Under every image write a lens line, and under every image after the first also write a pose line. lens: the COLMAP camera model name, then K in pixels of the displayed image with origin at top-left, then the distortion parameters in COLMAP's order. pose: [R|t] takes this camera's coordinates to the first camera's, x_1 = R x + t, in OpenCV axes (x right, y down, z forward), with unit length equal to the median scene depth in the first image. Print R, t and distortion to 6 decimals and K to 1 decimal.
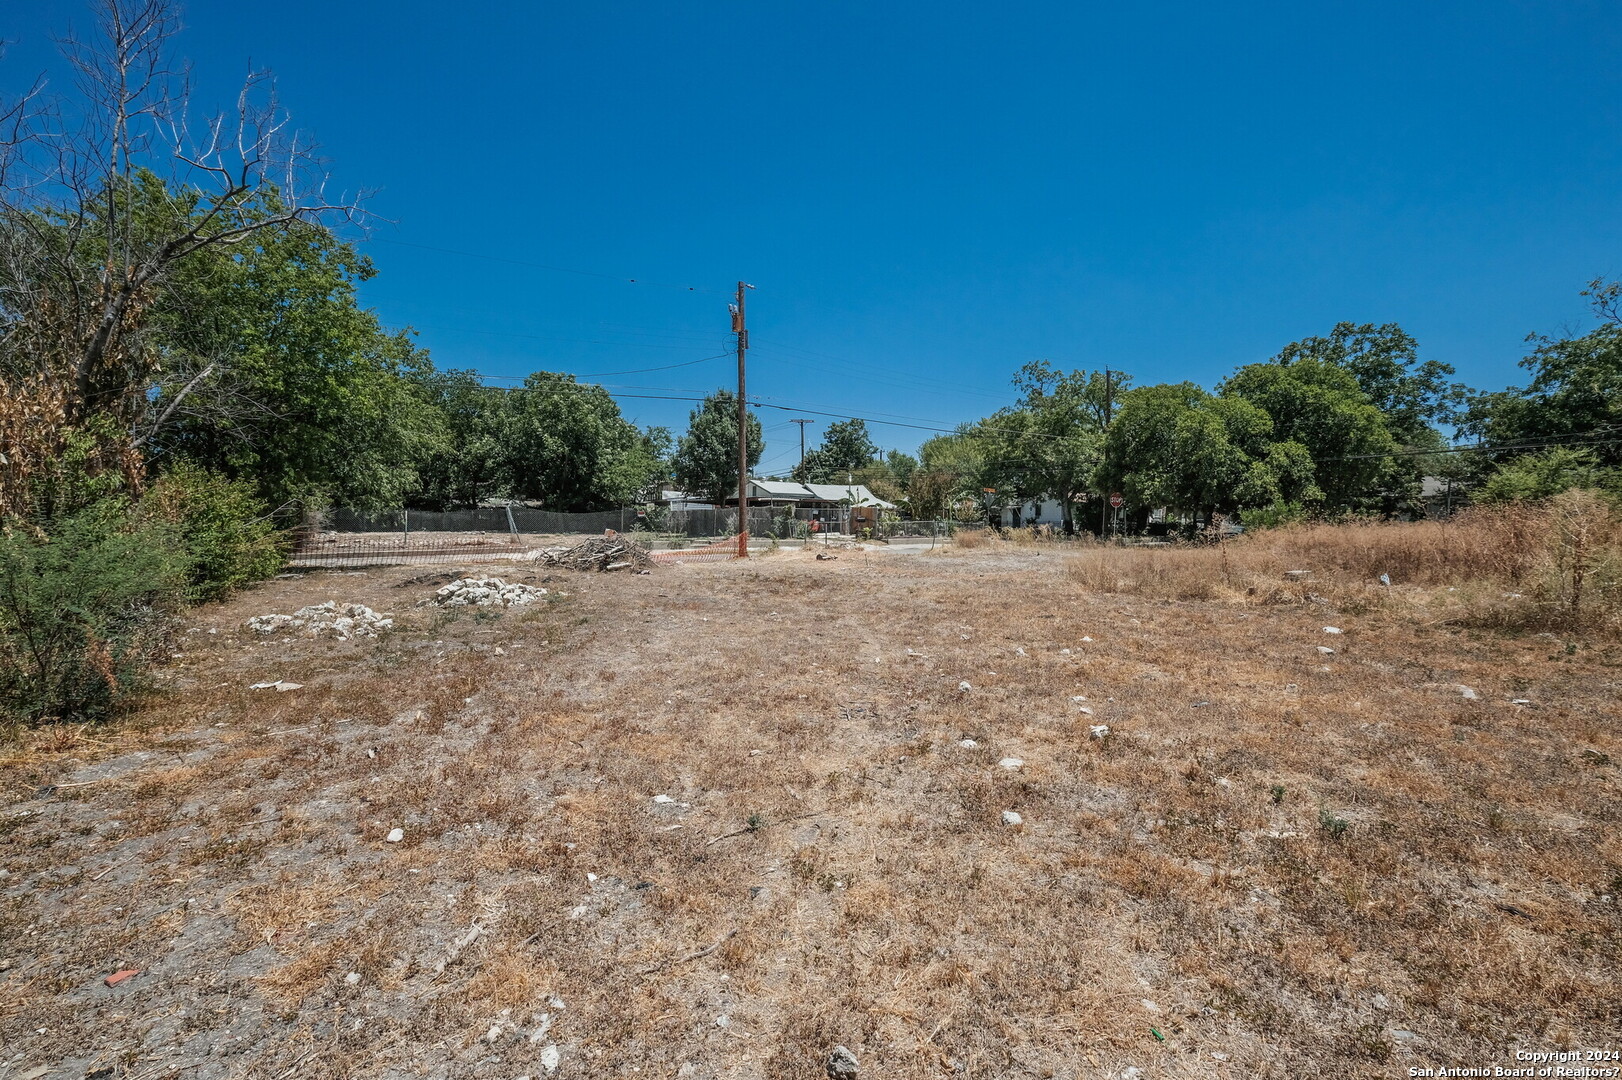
lens RADIAL K [[700.1, 0, 801.1], [0, 700.1, 531.7], [0, 0, 1]] dist [-0.006305, 0.000143]
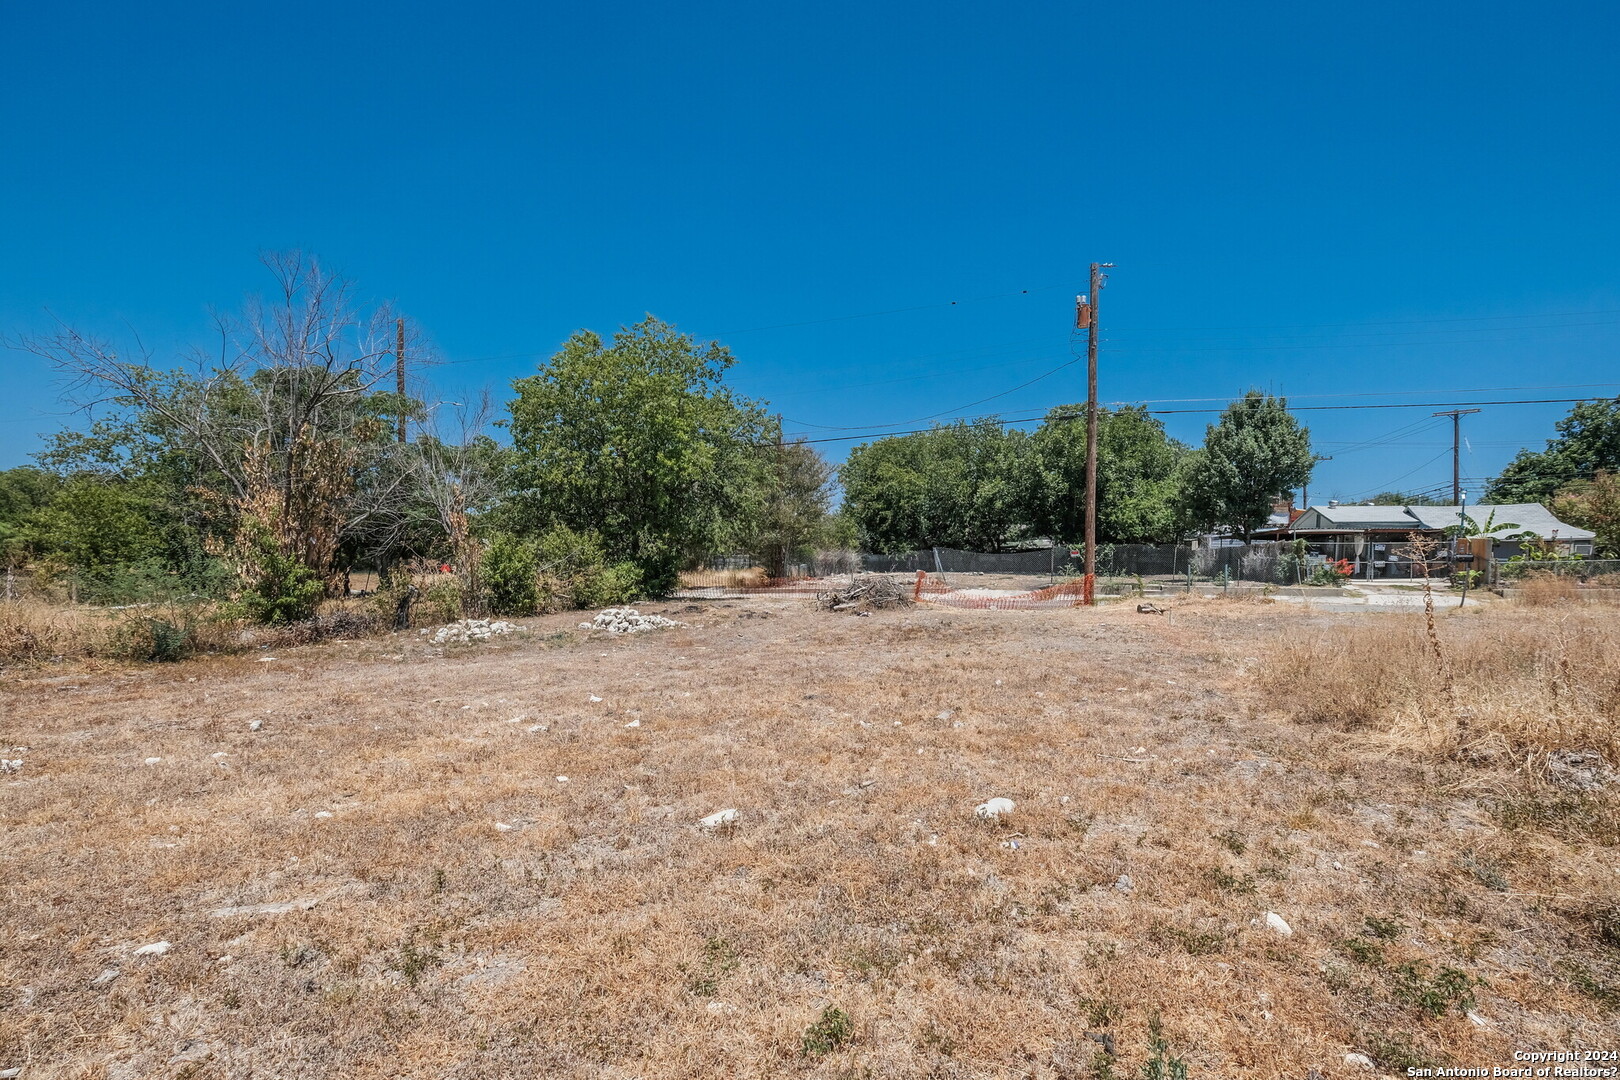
lens RADIAL K [[699.3, 0, 815.3], [0, 699.3, 548.6], [0, 0, 1]] dist [-0.006305, 0.000143]
pose [[0.645467, -0.014505, -0.763651, 0.170597], [-0.010697, 0.999550, -0.028027, -0.001691], [0.763714, 0.026260, 0.645021, 0.130040]]
